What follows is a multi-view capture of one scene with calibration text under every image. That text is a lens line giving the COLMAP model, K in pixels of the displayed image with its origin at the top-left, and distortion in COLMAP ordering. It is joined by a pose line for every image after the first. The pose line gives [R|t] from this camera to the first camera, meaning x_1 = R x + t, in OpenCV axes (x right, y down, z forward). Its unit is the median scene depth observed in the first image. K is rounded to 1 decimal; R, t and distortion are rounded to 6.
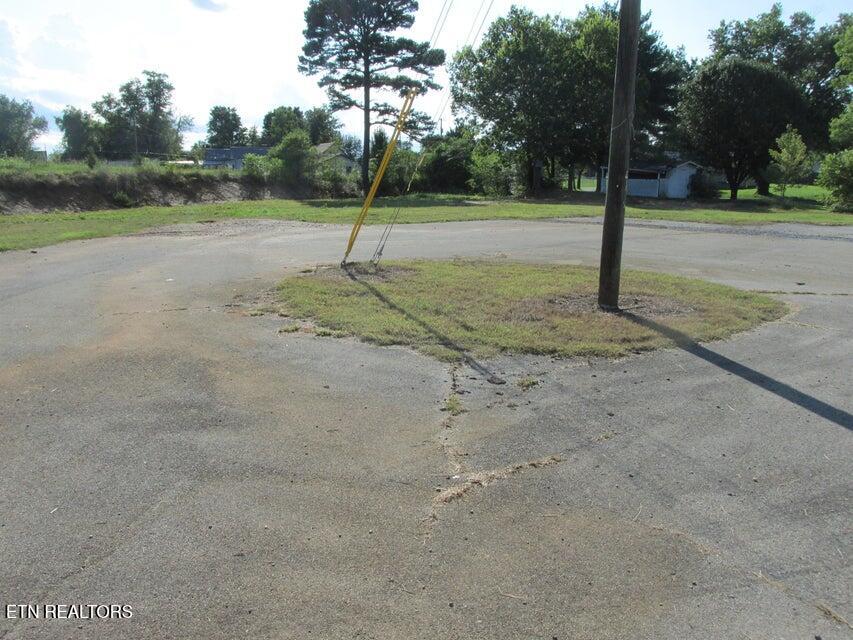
lens RADIAL K [[705.0, 0, 426.0], [0, 705.0, 320.9], [0, 0, 1]] dist [-0.040005, 0.005233]
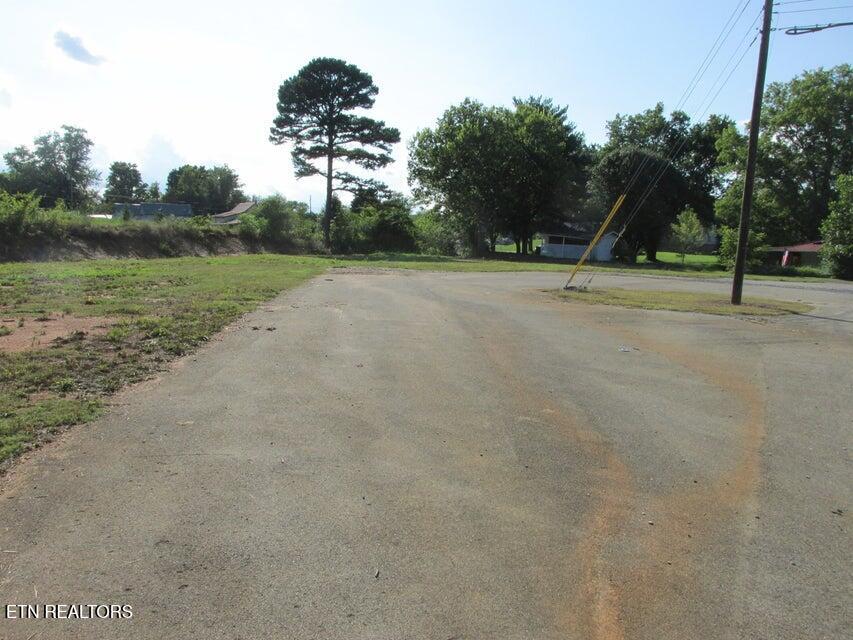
lens RADIAL K [[705.0, 0, 423.9], [0, 705.0, 324.6], [0, 0, 1]] dist [-0.040005, 0.005233]
pose [[0.985199, 0.007788, 0.171237, -0.125972], [0.006065, 0.996758, -0.080229, 0.024922], [-0.171306, 0.080080, 0.981958, -0.110098]]
